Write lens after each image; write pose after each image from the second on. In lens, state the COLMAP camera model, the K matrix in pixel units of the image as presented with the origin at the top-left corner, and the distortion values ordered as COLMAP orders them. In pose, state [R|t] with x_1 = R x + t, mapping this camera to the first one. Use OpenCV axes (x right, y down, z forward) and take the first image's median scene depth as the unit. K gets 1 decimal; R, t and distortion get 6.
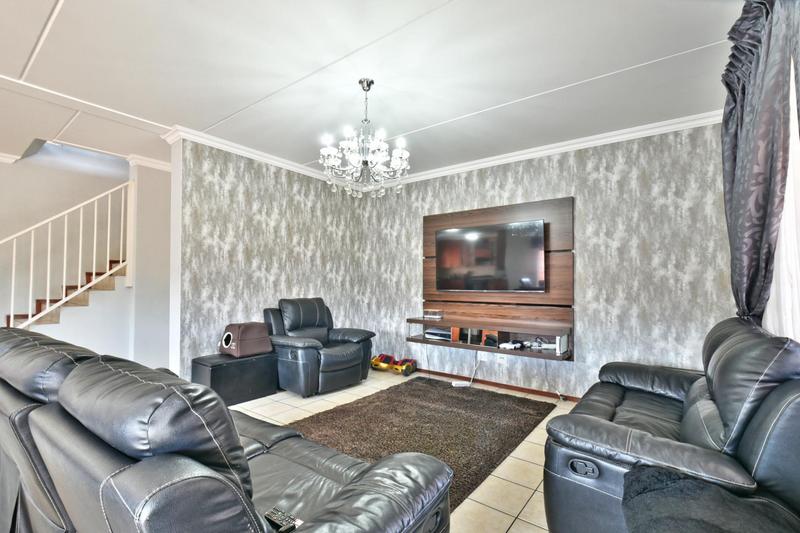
lens RADIAL K [[360.2, 0, 397.5], [0, 360.2, 273.8], [0, 0, 1]] dist [-0.003377, 0.003517]
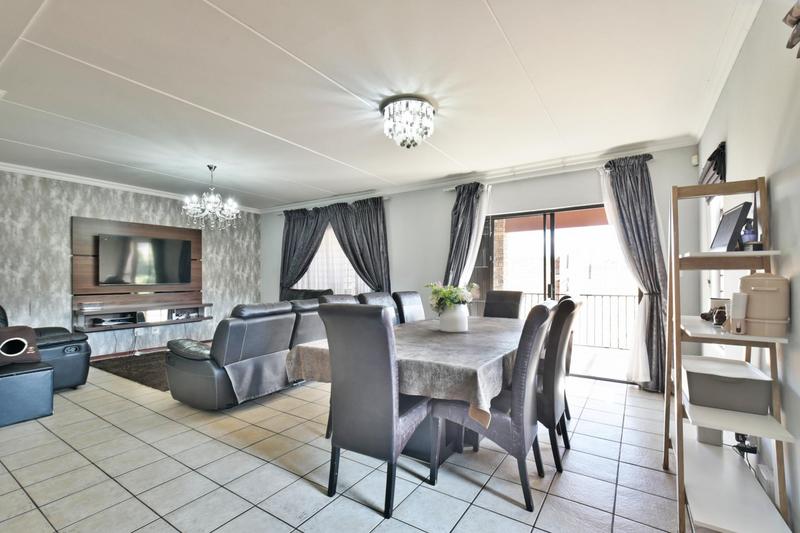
lens RADIAL K [[360.2, 0, 402.3], [0, 360.2, 276.8], [0, 0, 1]] dist [-0.003377, 0.003517]
pose [[-0.069233, -0.003480, 0.997594, -1.363509], [-0.020840, 0.999781, 0.002042, -0.004877], [-0.997383, -0.020649, -0.069290, 0.119505]]
